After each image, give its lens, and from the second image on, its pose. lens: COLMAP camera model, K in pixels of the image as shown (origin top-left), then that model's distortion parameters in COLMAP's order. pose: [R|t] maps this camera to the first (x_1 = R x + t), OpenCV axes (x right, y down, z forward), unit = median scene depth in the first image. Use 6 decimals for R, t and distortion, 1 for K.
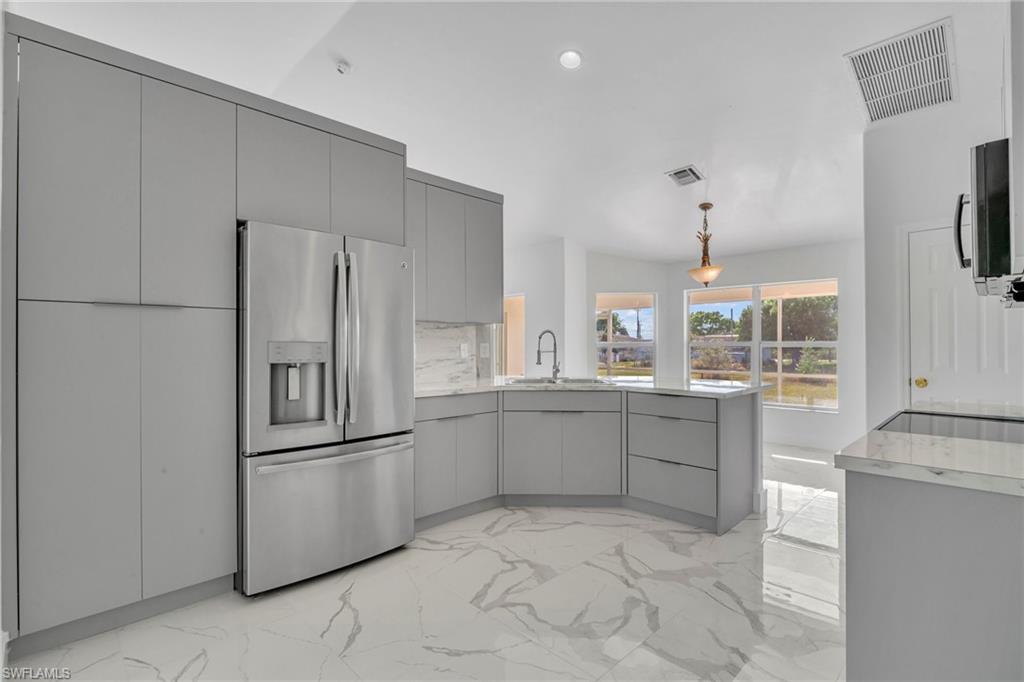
lens RADIAL K [[472.6, 0, 512.0], [0, 472.6, 340.0], [0, 0, 1]] dist [-0.004844, -0.001022]
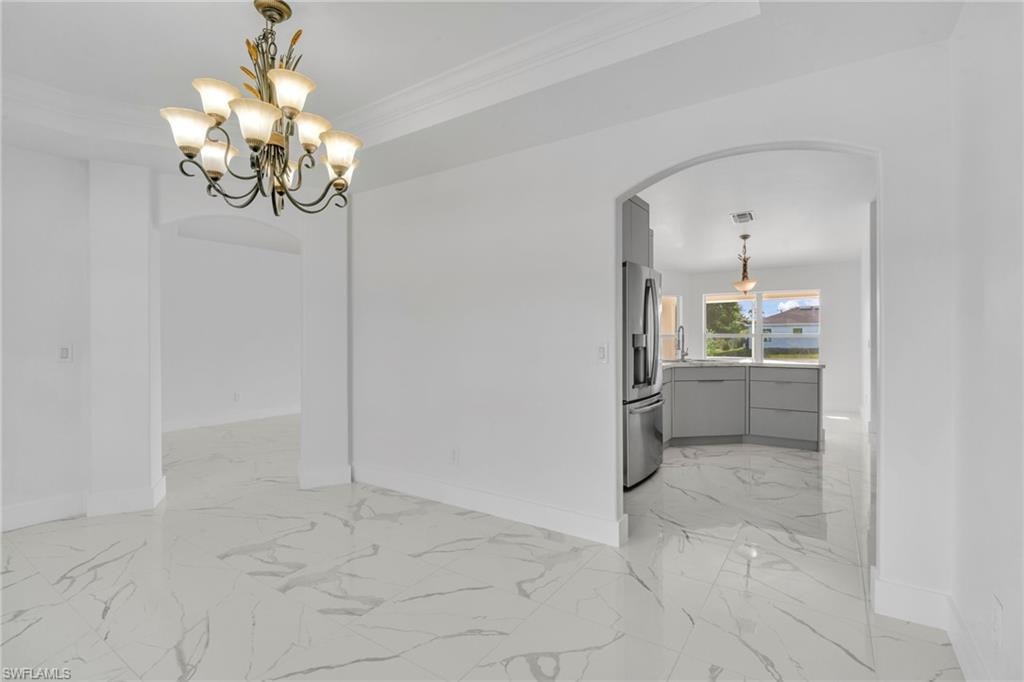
lens RADIAL K [[474.3, 0, 510.3], [0, 474.3, 333.3], [0, 0, 1]] dist [-0.006966, -0.000829]
pose [[0.978906, 0.001170, 0.204309, -0.617540], [-0.002044, 0.999990, 0.004069, -0.002468], [-0.204302, -0.004401, 0.978898, -0.254634]]
